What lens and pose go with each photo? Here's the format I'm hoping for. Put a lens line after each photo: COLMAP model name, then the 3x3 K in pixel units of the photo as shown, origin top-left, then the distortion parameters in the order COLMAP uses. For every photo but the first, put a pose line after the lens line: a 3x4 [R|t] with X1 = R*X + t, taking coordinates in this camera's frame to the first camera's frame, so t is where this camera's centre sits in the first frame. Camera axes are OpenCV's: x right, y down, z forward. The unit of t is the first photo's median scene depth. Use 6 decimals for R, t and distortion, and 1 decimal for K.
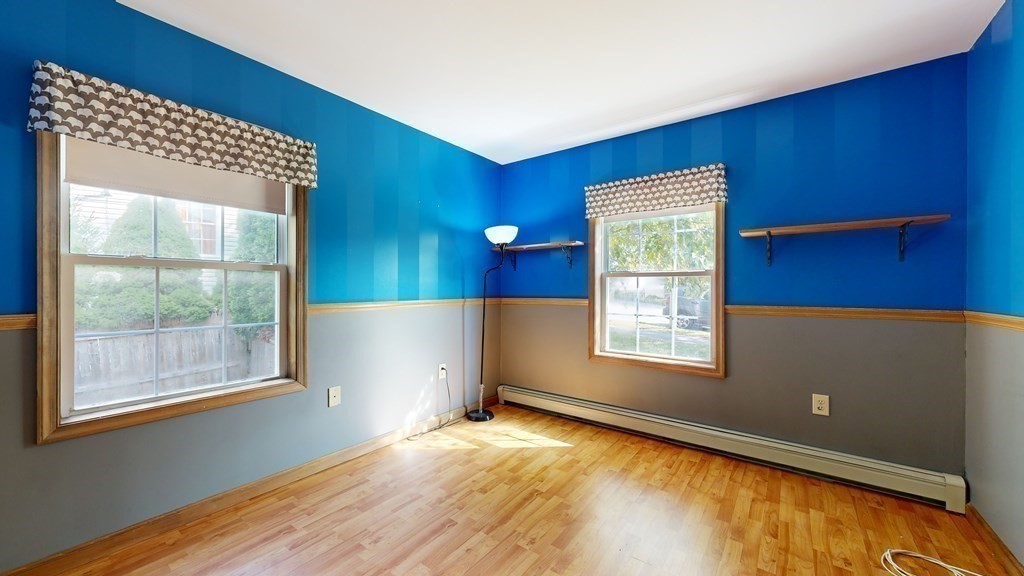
lens RADIAL K [[374.7, 0, 509.4], [0, 374.7, 286.3], [0, 0, 1]] dist [-0.001012, -0.000531]
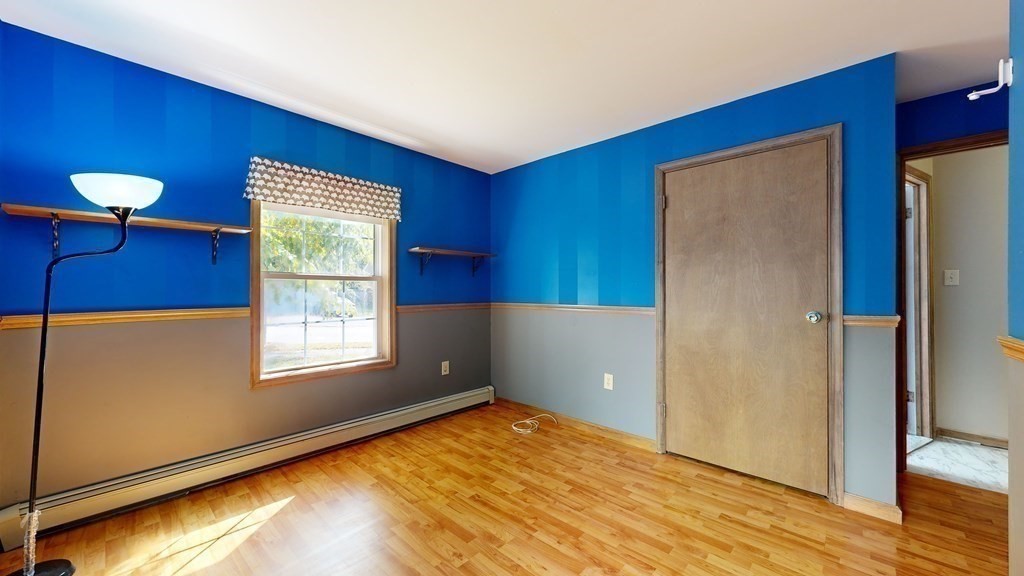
lens RADIAL K [[374.7, 0, 509.9], [0, 374.7, 289.8], [0, 0, 1]] dist [-0.001012, -0.000531]
pose [[0.114856, 0.002476, 0.993379, -0.549574], [0.000722, 0.999996, -0.002576, 0.001326], [-0.993382, 0.001014, 0.114854, 0.472845]]
